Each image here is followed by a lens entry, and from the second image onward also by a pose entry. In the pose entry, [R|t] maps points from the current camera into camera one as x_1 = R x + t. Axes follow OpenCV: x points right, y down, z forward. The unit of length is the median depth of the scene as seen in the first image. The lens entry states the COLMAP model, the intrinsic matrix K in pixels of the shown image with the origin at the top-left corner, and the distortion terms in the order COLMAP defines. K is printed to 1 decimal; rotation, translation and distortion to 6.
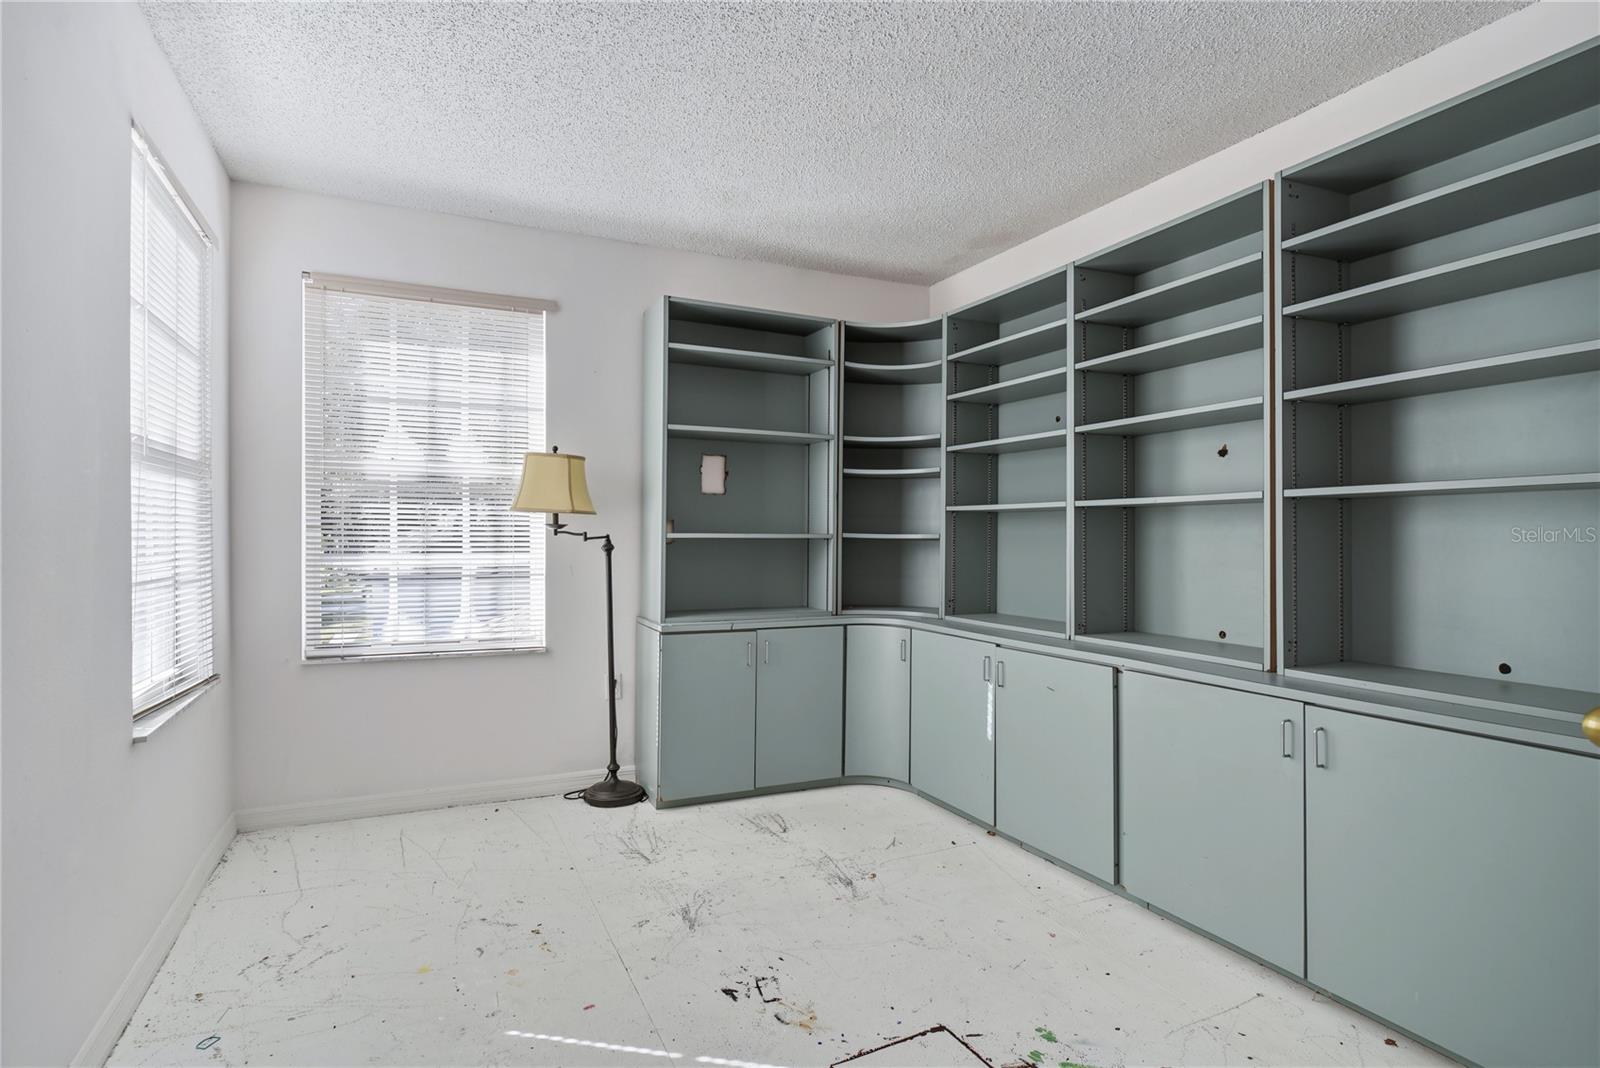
lens RADIAL K [[836.5, 0, 804.0], [0, 836.5, 536.5], [0, 0, 1]] dist [-0.002497, -0.000062]
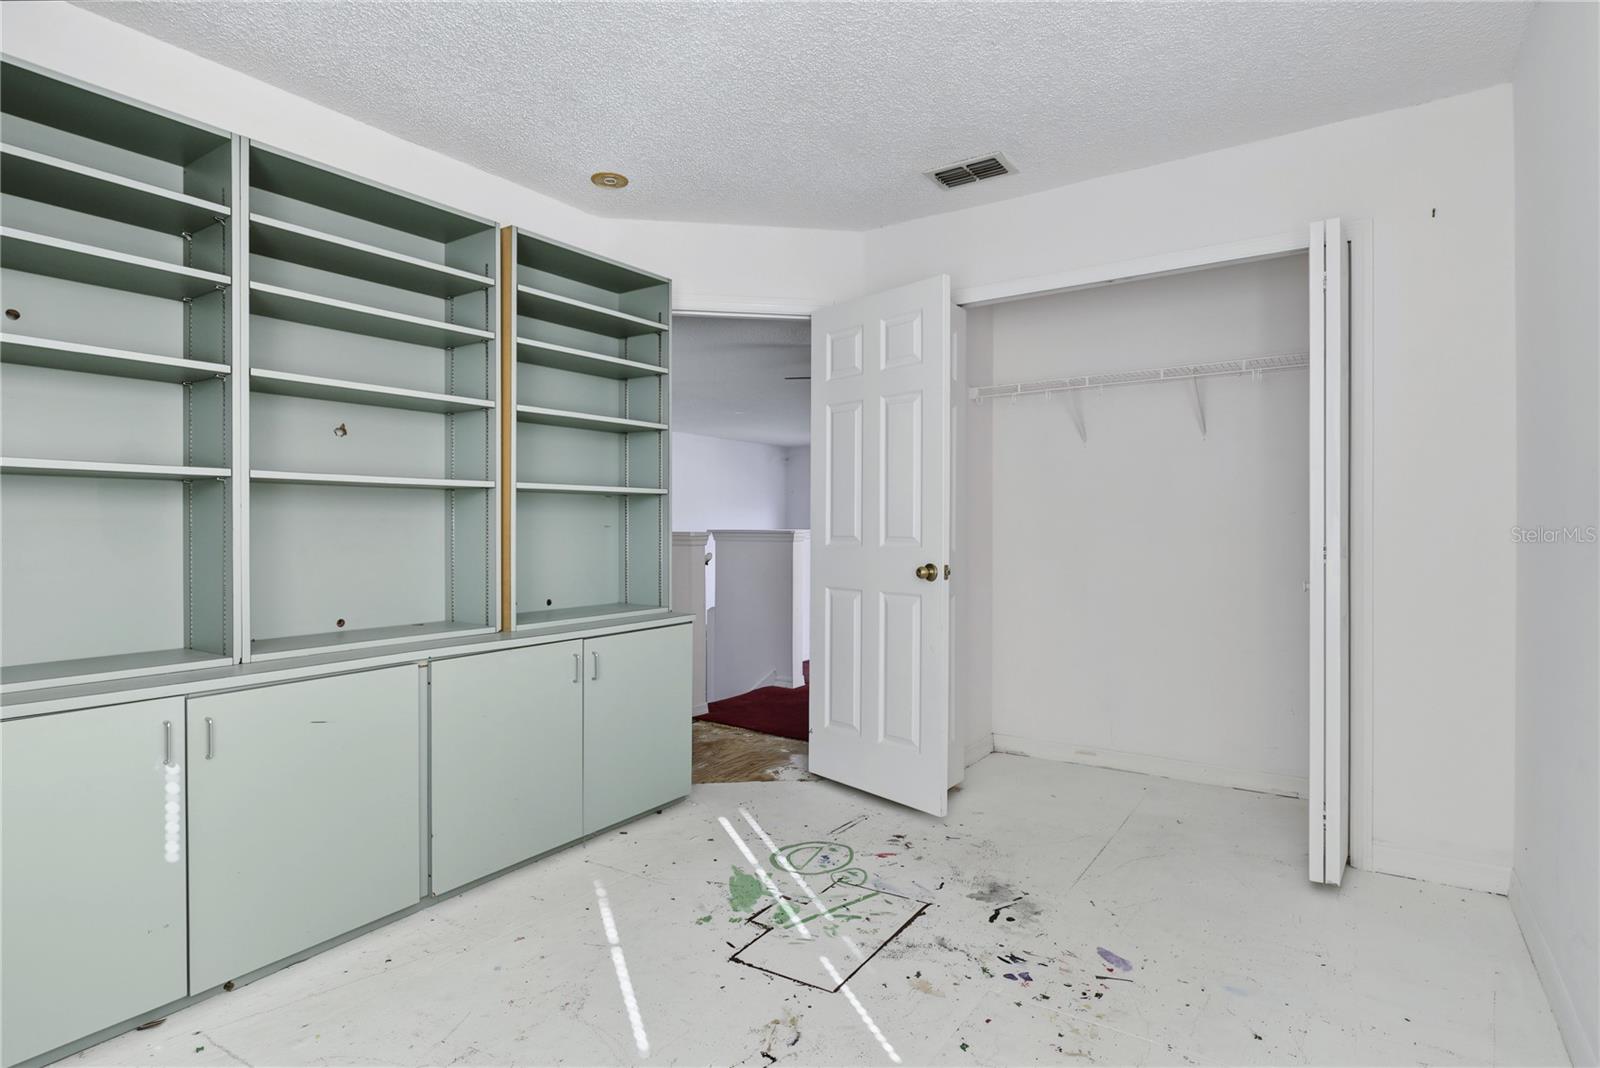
lens RADIAL K [[833.5, 0, 798.3], [0, 833.5, 529.8], [0, 0, 1]] dist [0.002229, 0.000494]
pose [[-0.507436, -0.006784, 0.861663, -0.657217], [0.001563, 0.999960, 0.008794, 0.004067], [-0.861688, 0.005809, -0.507406, 1.169677]]
